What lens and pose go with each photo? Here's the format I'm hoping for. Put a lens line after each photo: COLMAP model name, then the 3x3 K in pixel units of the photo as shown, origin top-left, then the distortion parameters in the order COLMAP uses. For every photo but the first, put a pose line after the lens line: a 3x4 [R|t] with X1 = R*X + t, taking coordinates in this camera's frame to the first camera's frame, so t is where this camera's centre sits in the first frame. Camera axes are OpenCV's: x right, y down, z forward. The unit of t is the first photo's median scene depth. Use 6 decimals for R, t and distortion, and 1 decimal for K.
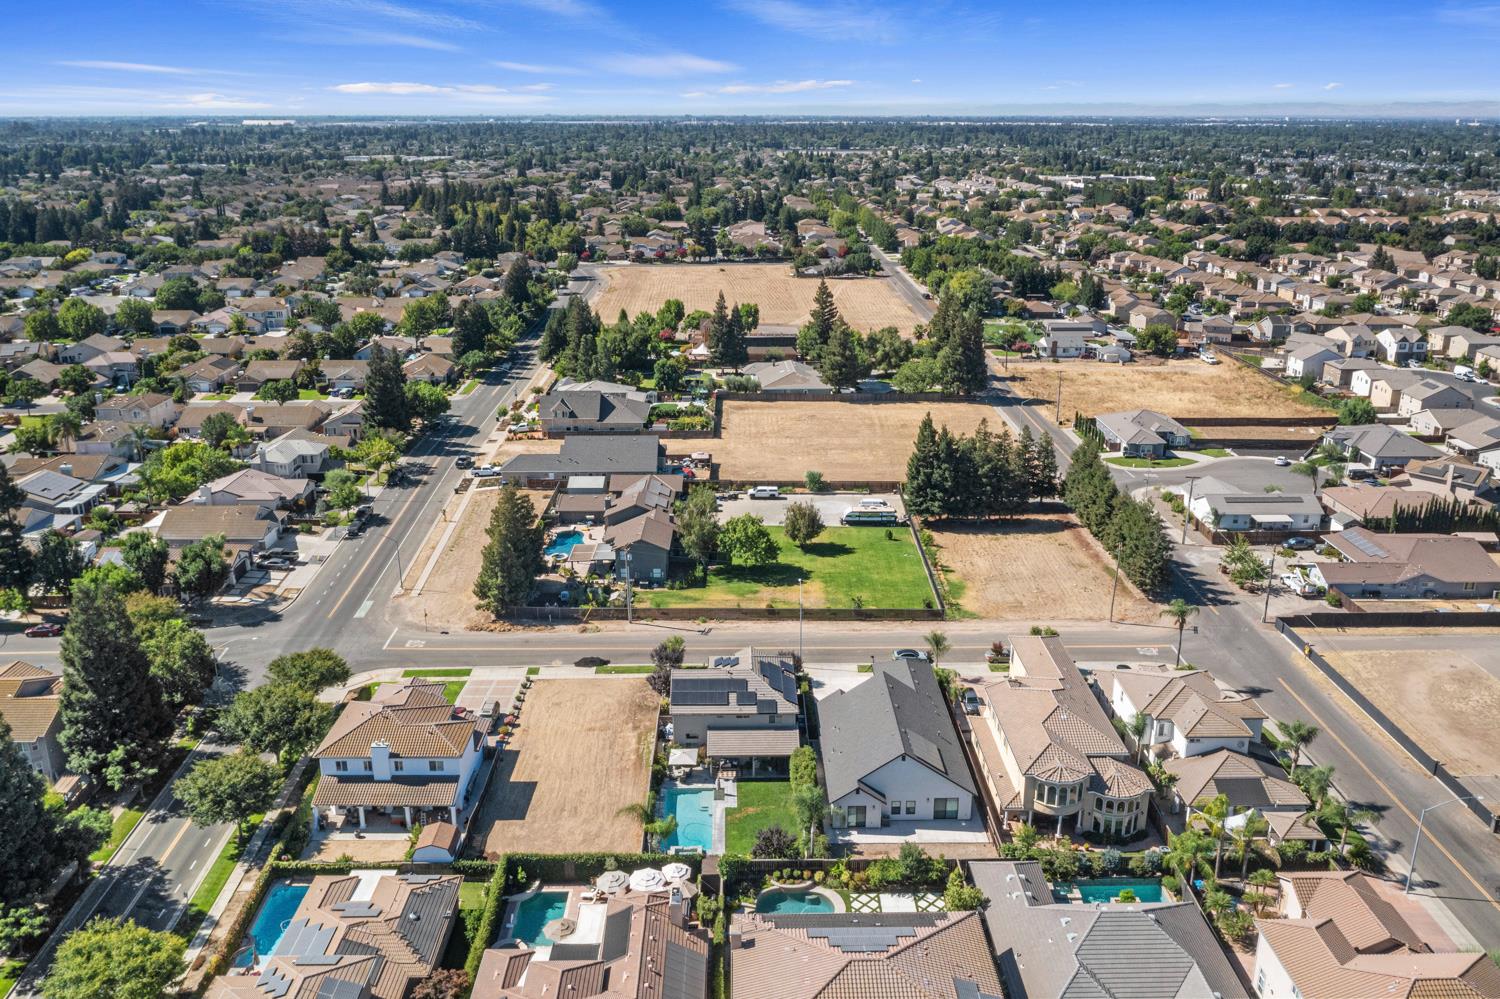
lens RADIAL K [[1212.5, 0, 746.0], [0, 1212.5, 498.3], [0, 0, 1]] dist [-0.016141, 0.008091]
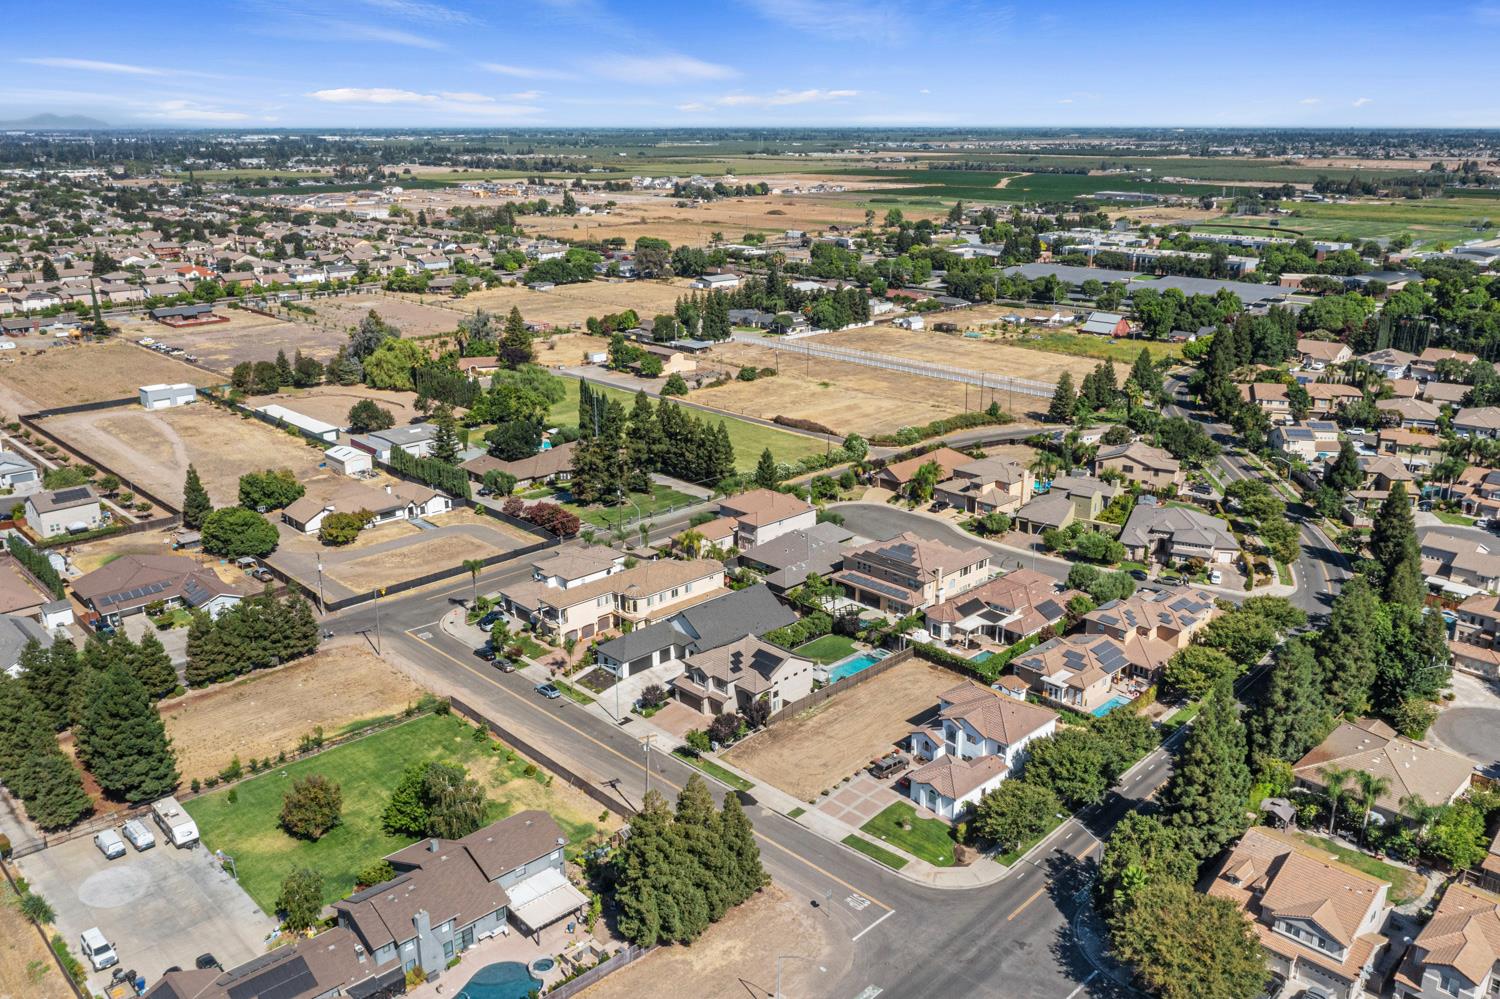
lens RADIAL K [[1185.3, 0, 750.0], [0, 1185.3, 499.5], [0, 0, 1]] dist [-0.015006, 0.003059]
pose [[-0.694272, -0.215046, 0.686835, -0.534345], [0.222825, 0.843202, 0.489243, -0.386917], [-0.684351, 0.492712, -0.537494, 1.011998]]
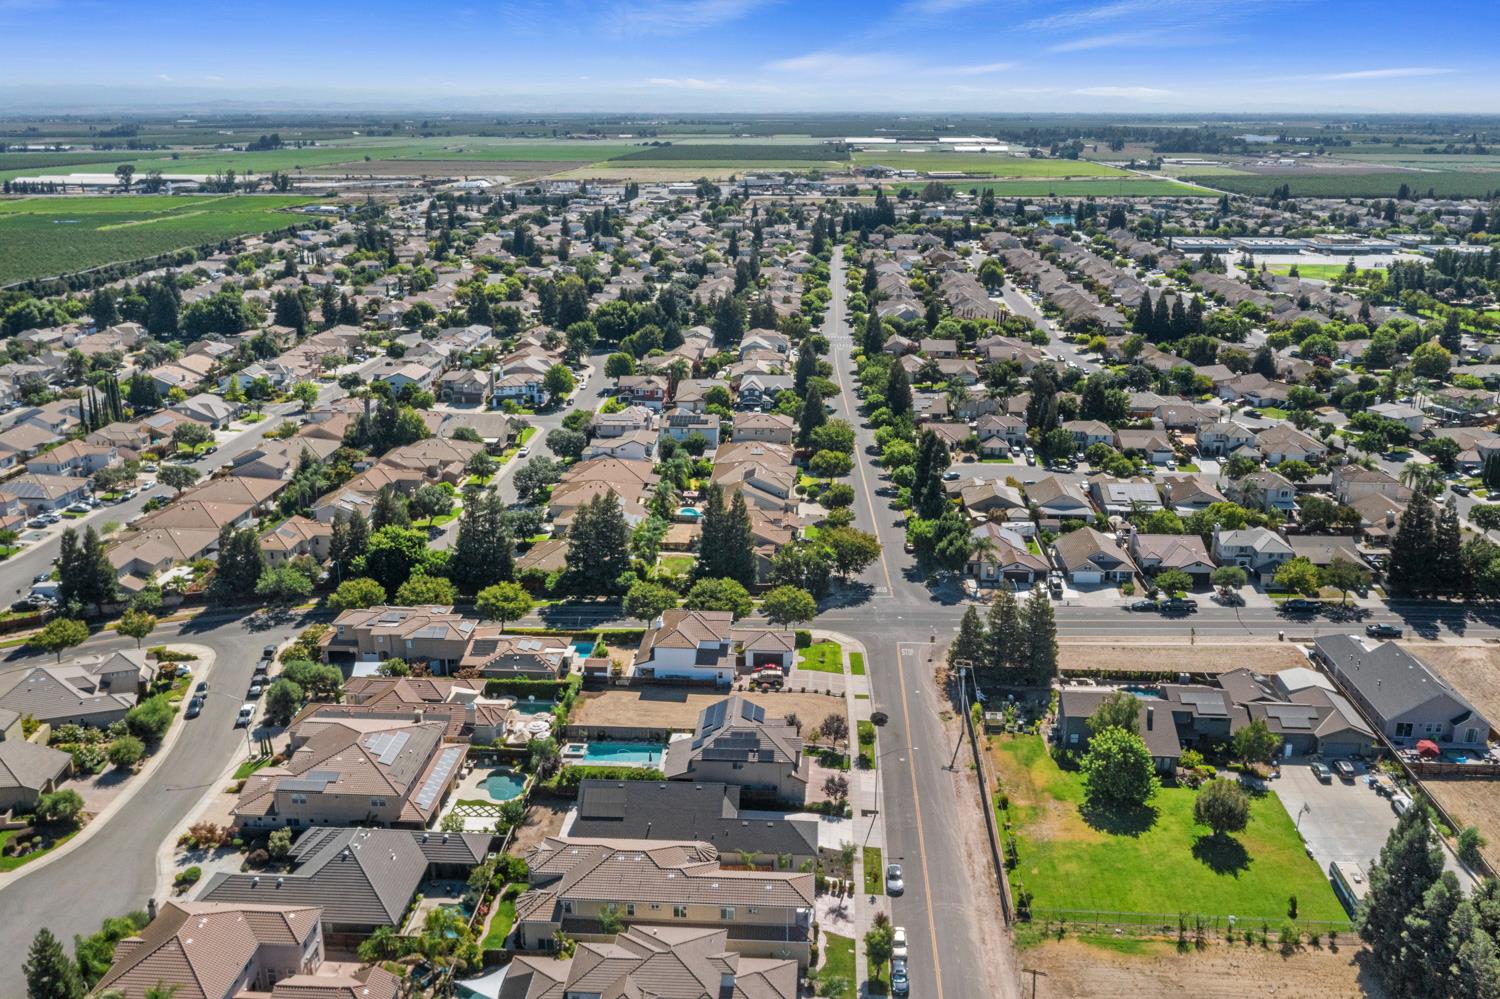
lens RADIAL K [[1233.3, 0, 759.5], [0, 1233.3, 498.0], [0, 0, 1]] dist [-0.015221, 0.004223]
pose [[-0.071189, 0.300288, -0.951188, 0.693316], [-0.304517, 0.901539, 0.307405, -0.283517], [0.949843, 0.311537, 0.027263, 0.575723]]
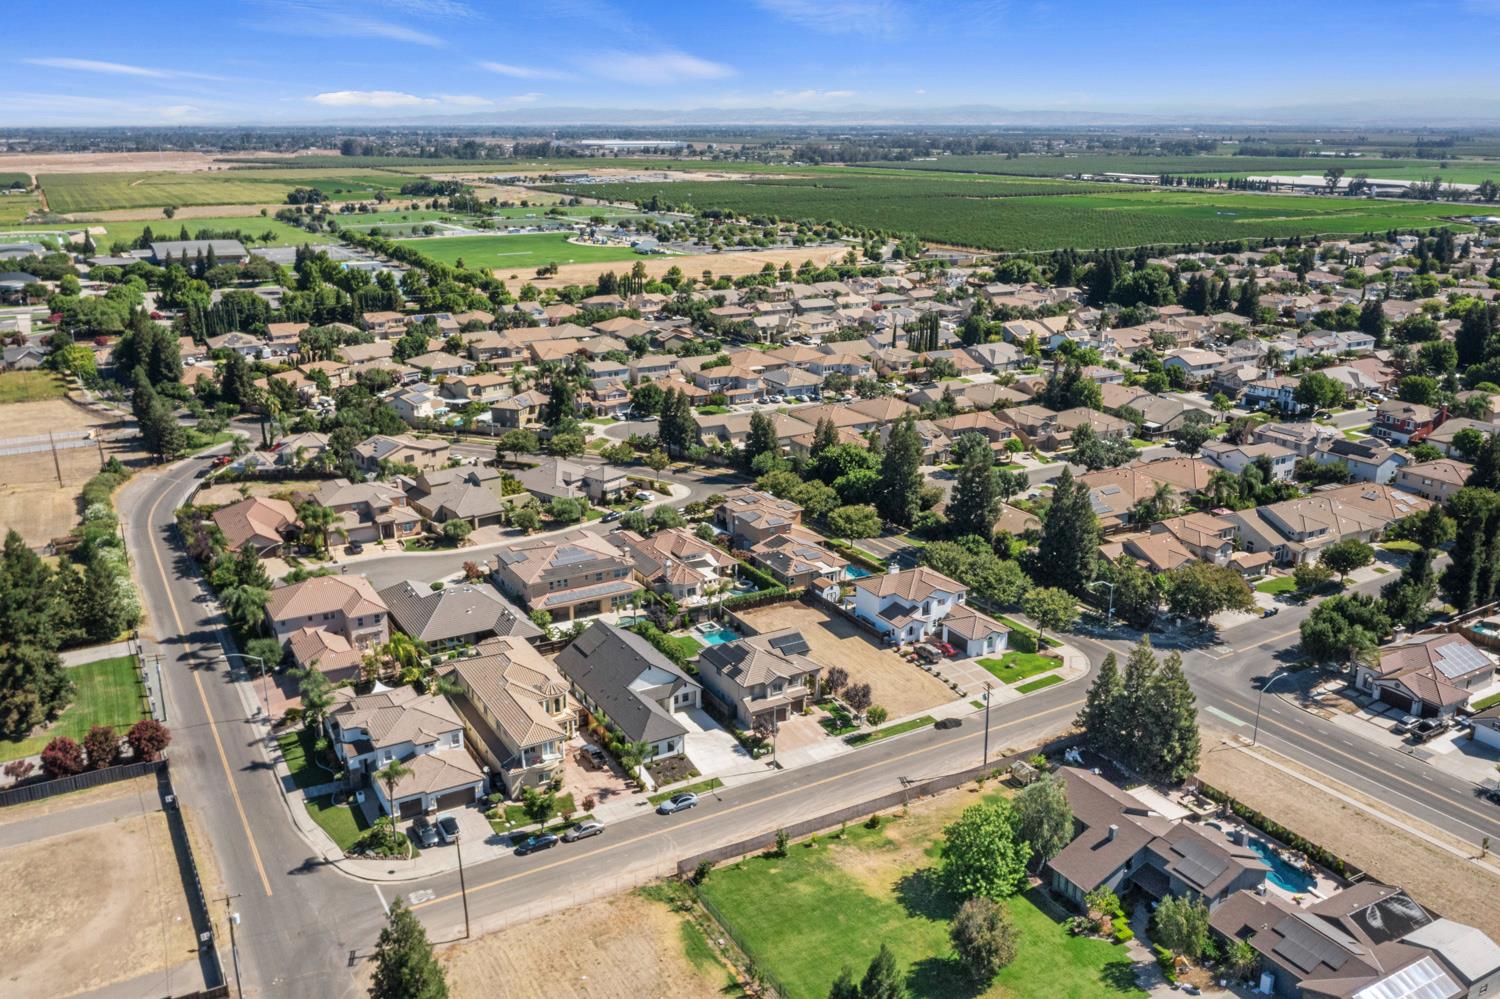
lens RADIAL K [[1212.5, 0, 746.0], [0, 1212.5, 498.3], [0, 0, 1]] dist [-0.016141, 0.008091]
pose [[-0.871469, 0.145262, -0.468445, 0.359377], [-0.150217, 0.830173, 0.536887, -0.414964], [0.466880, 0.538249, -0.701649, 1.132214]]
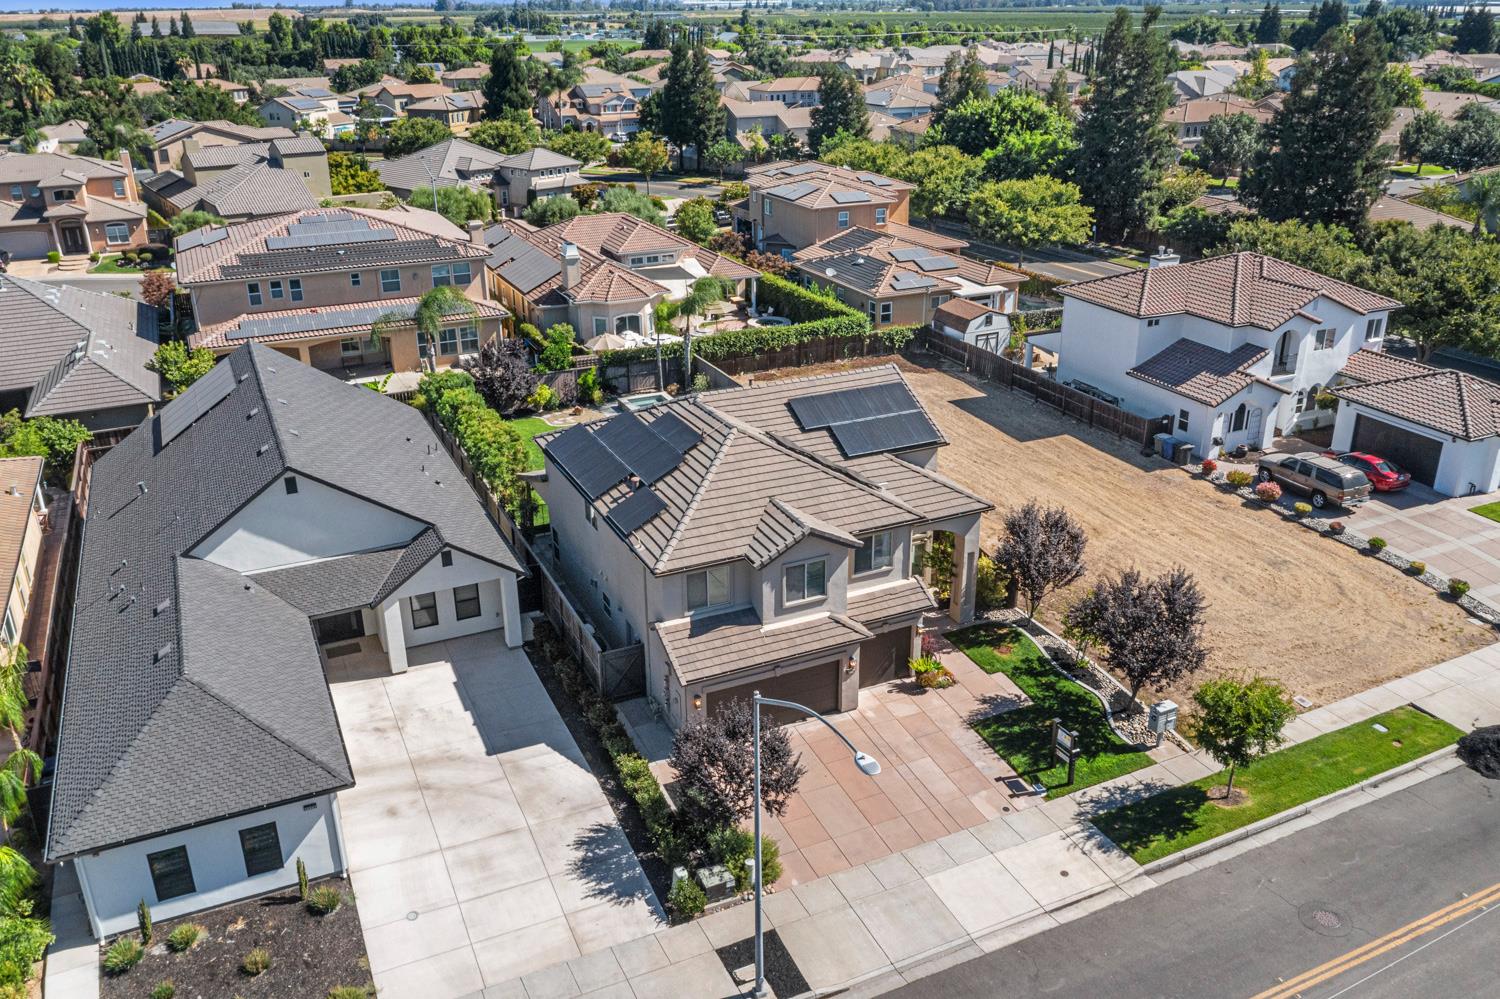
lens RADIAL K [[1185.3, 0, 750.0], [0, 1185.3, 499.5], [0, 0, 1]] dist [-0.015006, 0.003059]
pose [[-0.908752, 0.168881, -0.381640, 0.075732], [-0.120606, 0.769175, 0.627554, -0.029622], [0.399530, 0.616319, -0.678621, 0.780542]]
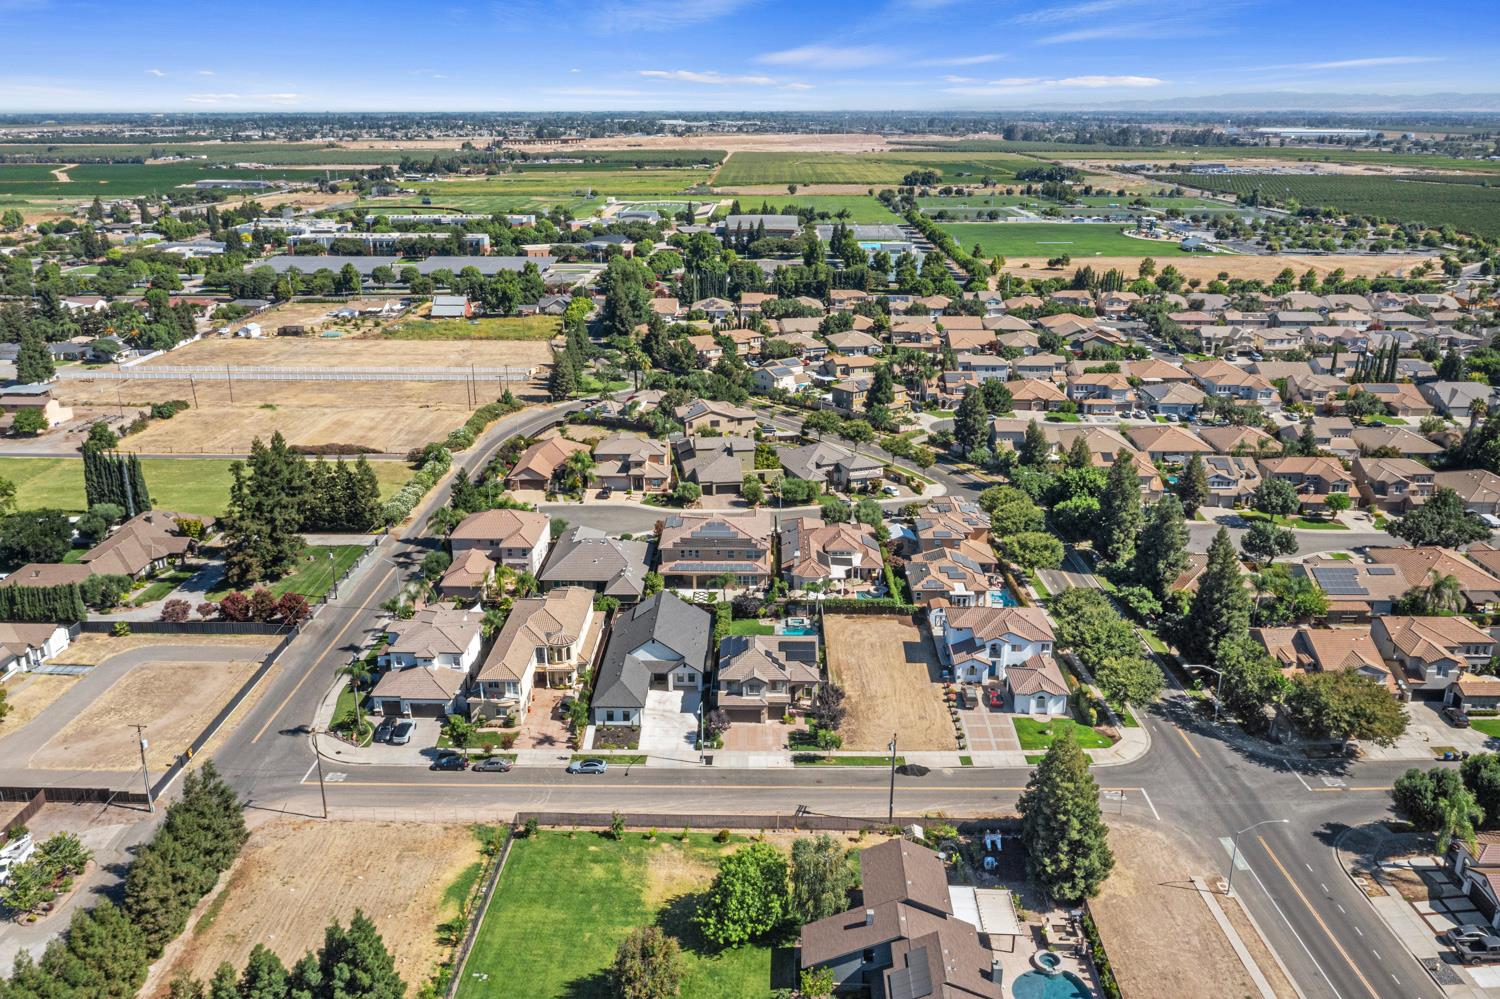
lens RADIAL K [[1185.3, 0, 750.0], [0, 1185.3, 499.5], [0, 0, 1]] dist [-0.015006, 0.003059]
pose [[-0.999697, -0.006681, 0.023708, -0.012114], [0.008577, 0.807843, 0.589335, -0.445880], [-0.023089, 0.589360, -0.807541, 1.203316]]
